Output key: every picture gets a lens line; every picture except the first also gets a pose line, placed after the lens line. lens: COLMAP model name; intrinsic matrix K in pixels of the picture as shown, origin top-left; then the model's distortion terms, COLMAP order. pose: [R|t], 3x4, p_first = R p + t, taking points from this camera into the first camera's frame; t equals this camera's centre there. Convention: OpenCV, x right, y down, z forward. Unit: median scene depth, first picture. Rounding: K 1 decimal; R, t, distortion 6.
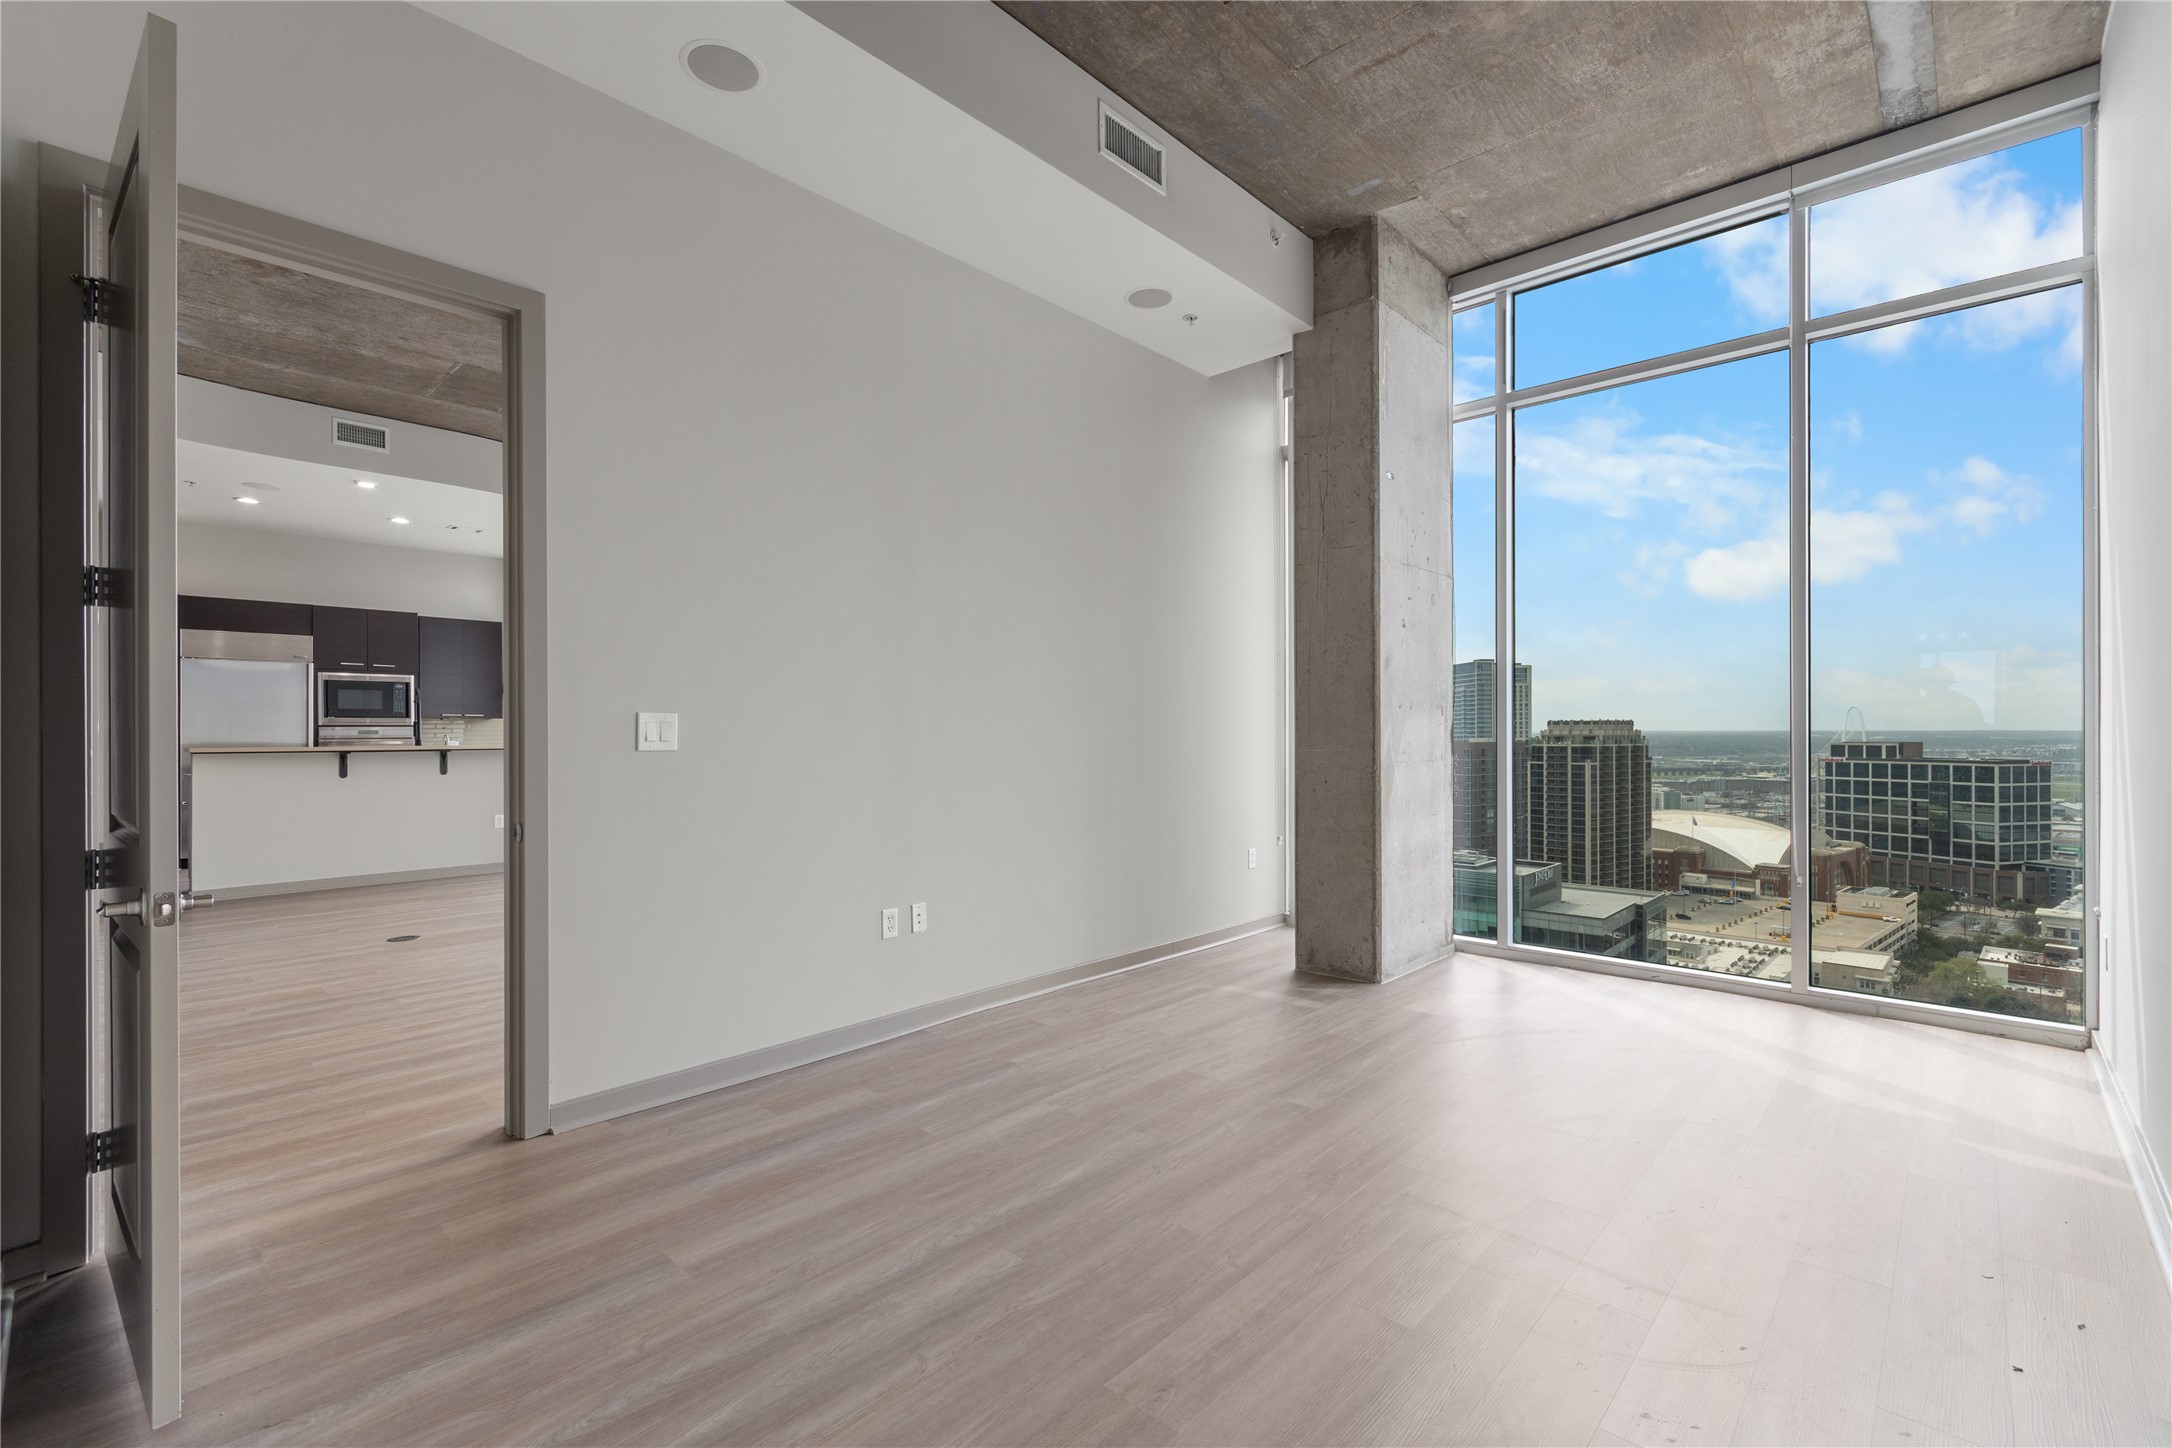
lens RADIAL K [[950.7, 0, 1090.5], [0, 950.7, 732.8], [0, 0, 1]] dist [0.002779, 0.000185]
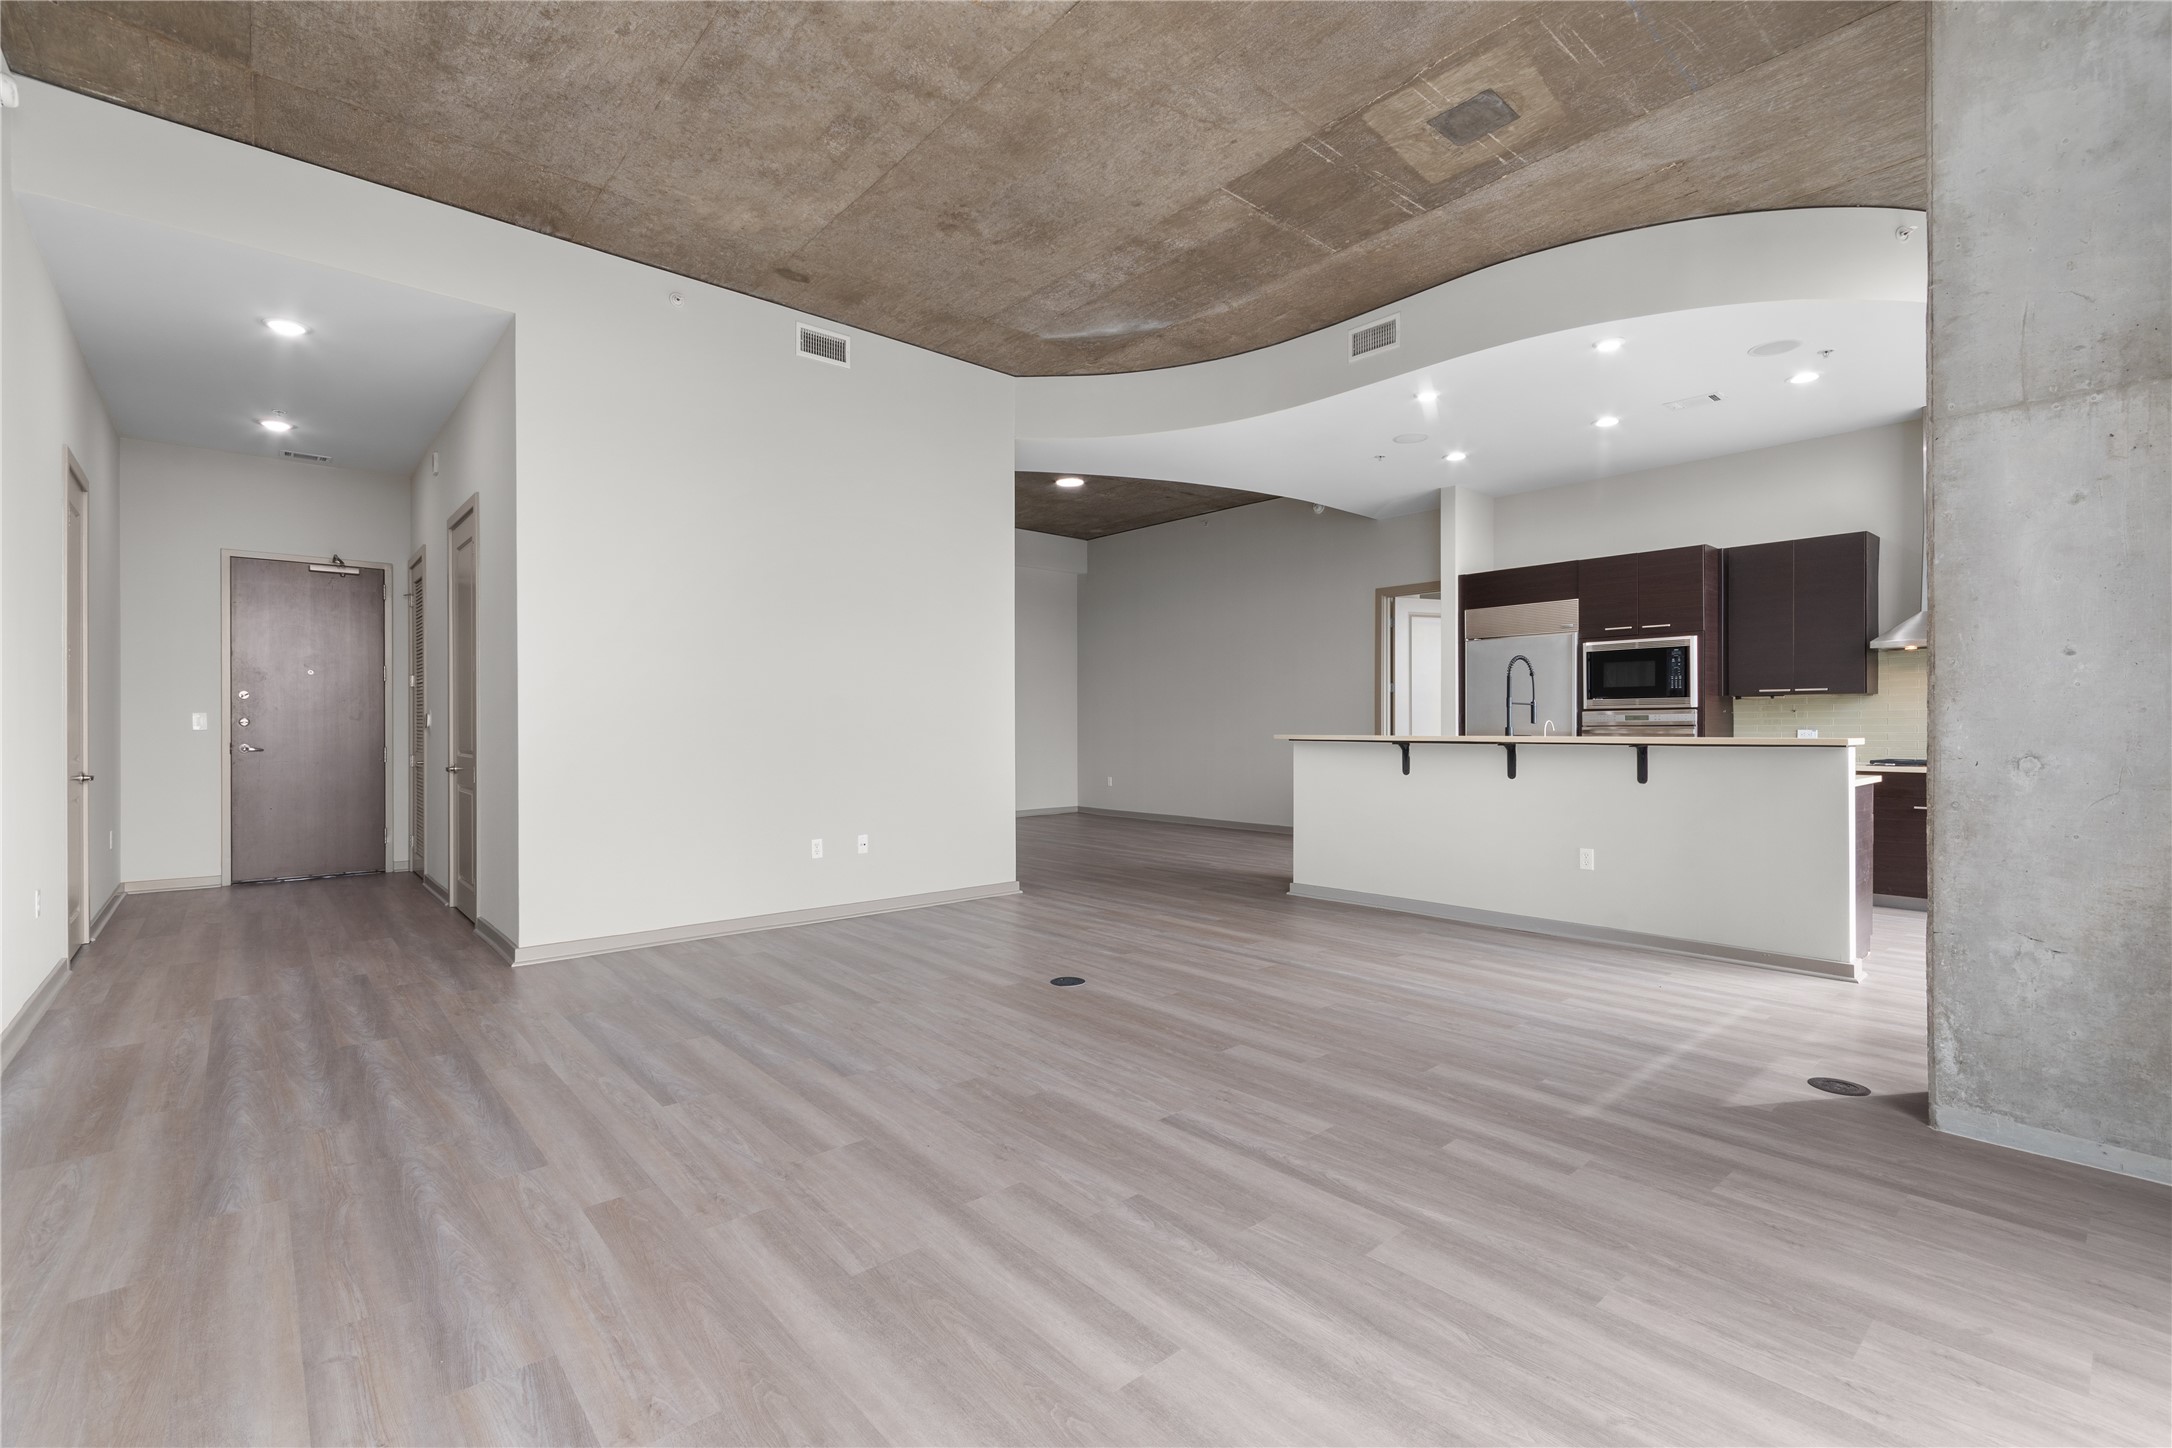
lens RADIAL K [[960.3, 0, 1086.0], [0, 960.3, 724.0], [0, 0, 1]] dist [0.004754, 0.000424]
pose [[-0.107473, 0.000485, -0.994208, 0.035773], [0.002530, 0.999997, 0.000214, 0.003229], [0.994205, -0.002493, -0.107474, 0.676592]]
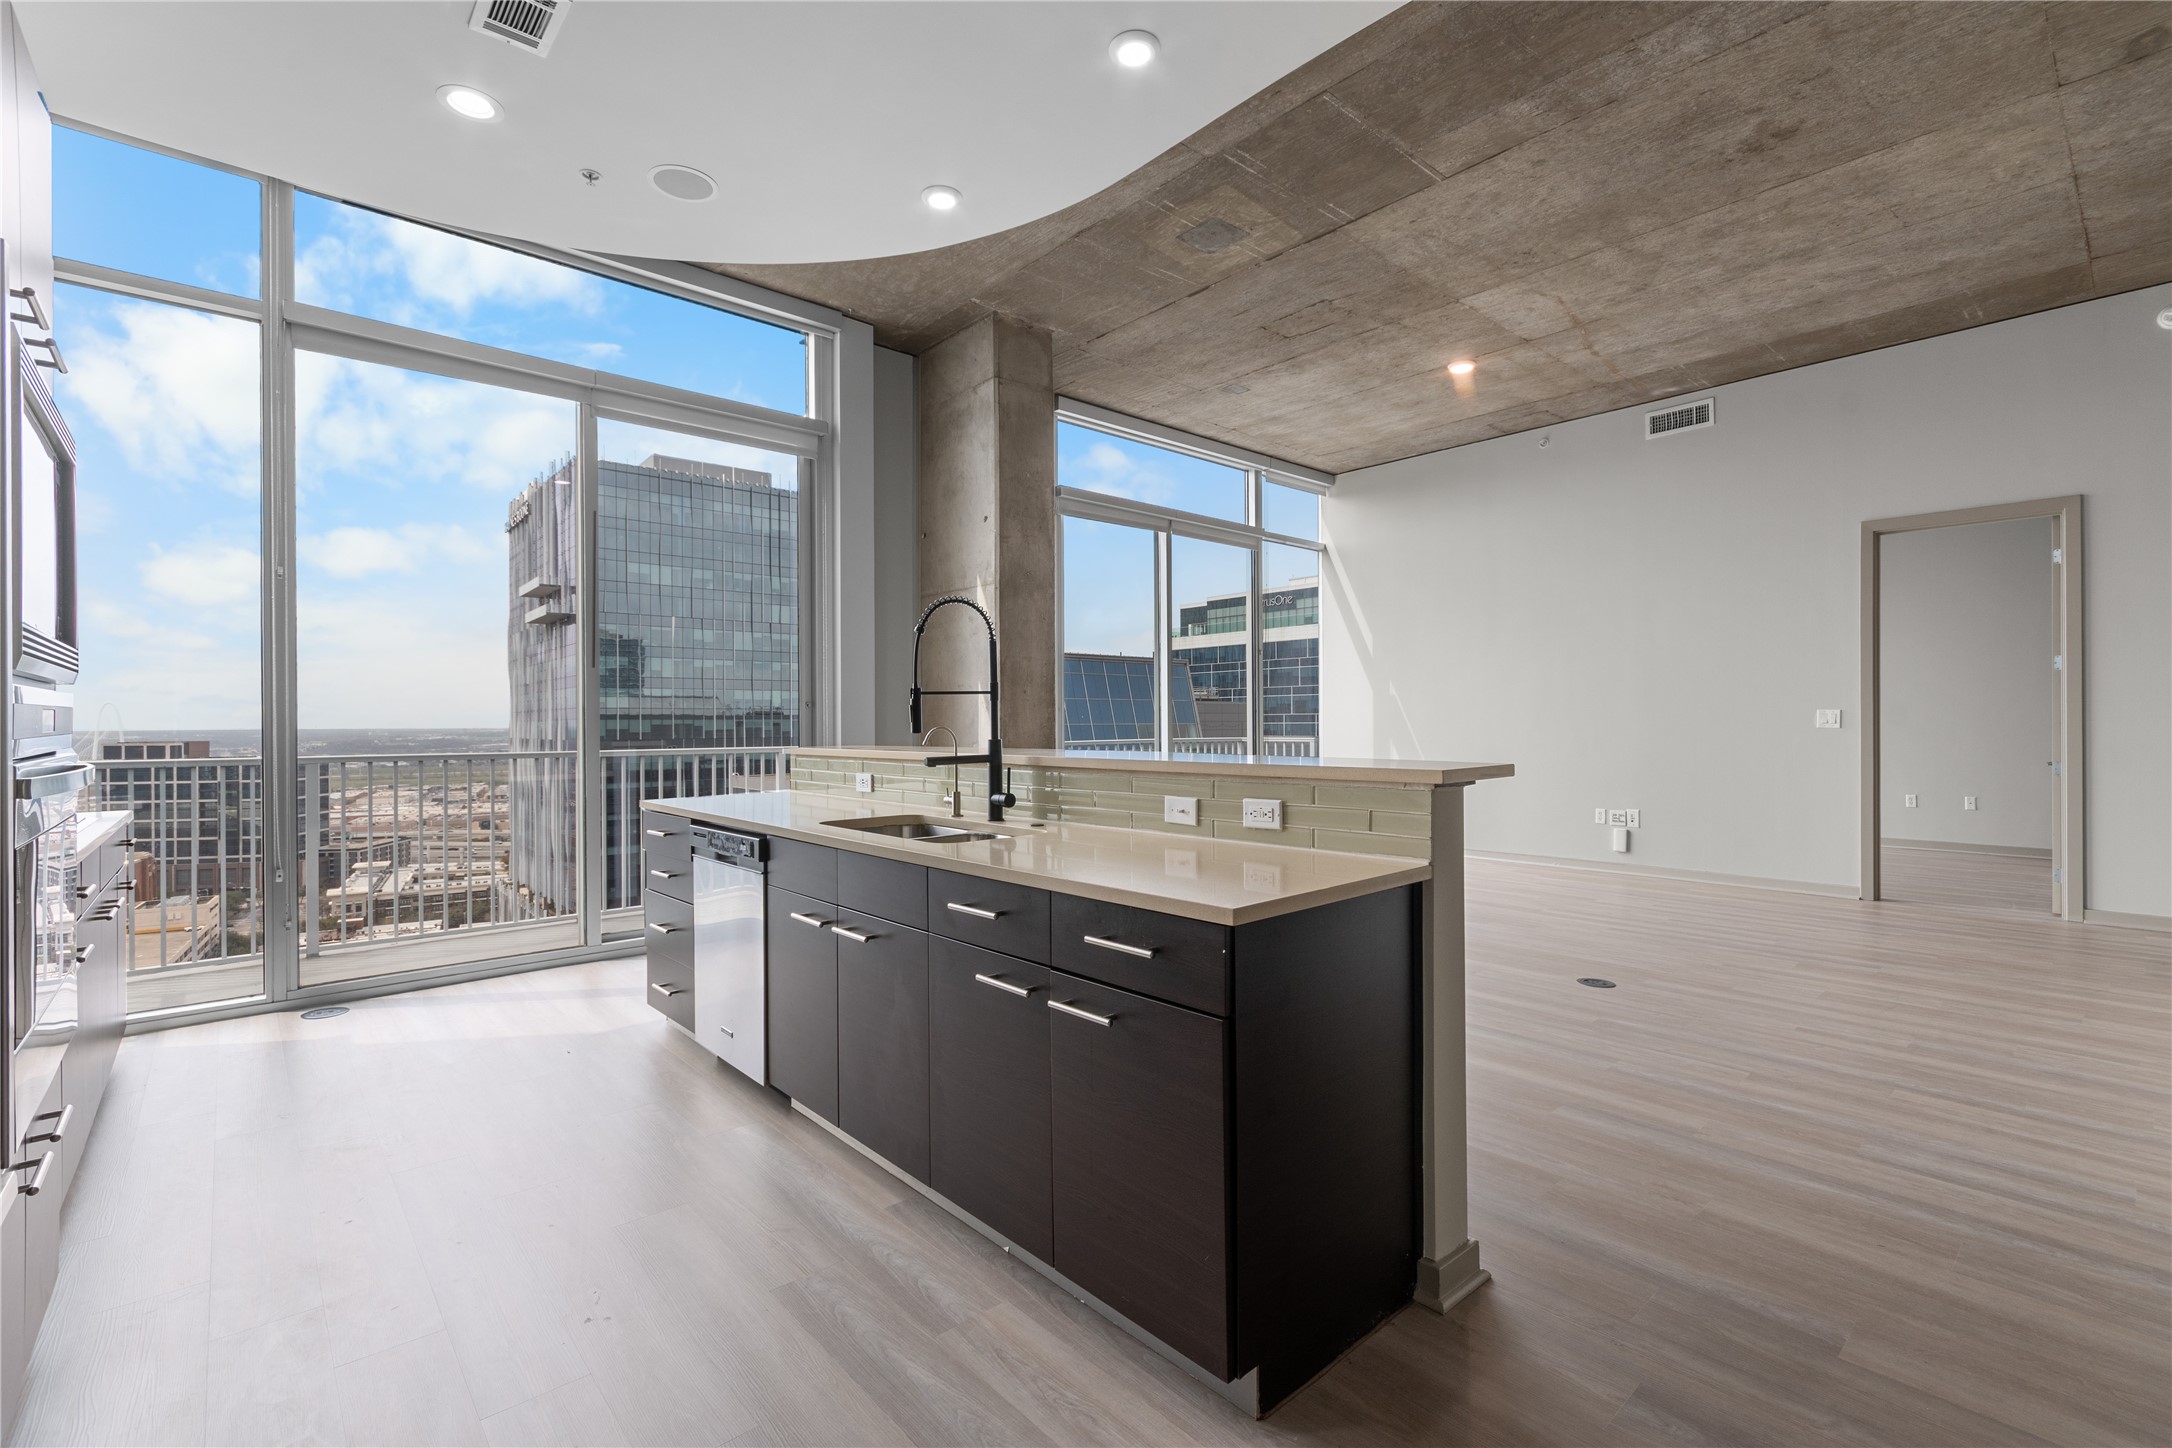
lens RADIAL K [[952.1, 0, 1087.7], [0, 952.1, 726.1], [0, 0, 1]] dist [0.004237, 0.000011]
pose [[0.098818, -0.000435, 0.995105, -0.948396], [0.006231, 0.999981, -0.000182, 0.001578], [-0.995086, 0.006218, 0.098819, 0.822867]]
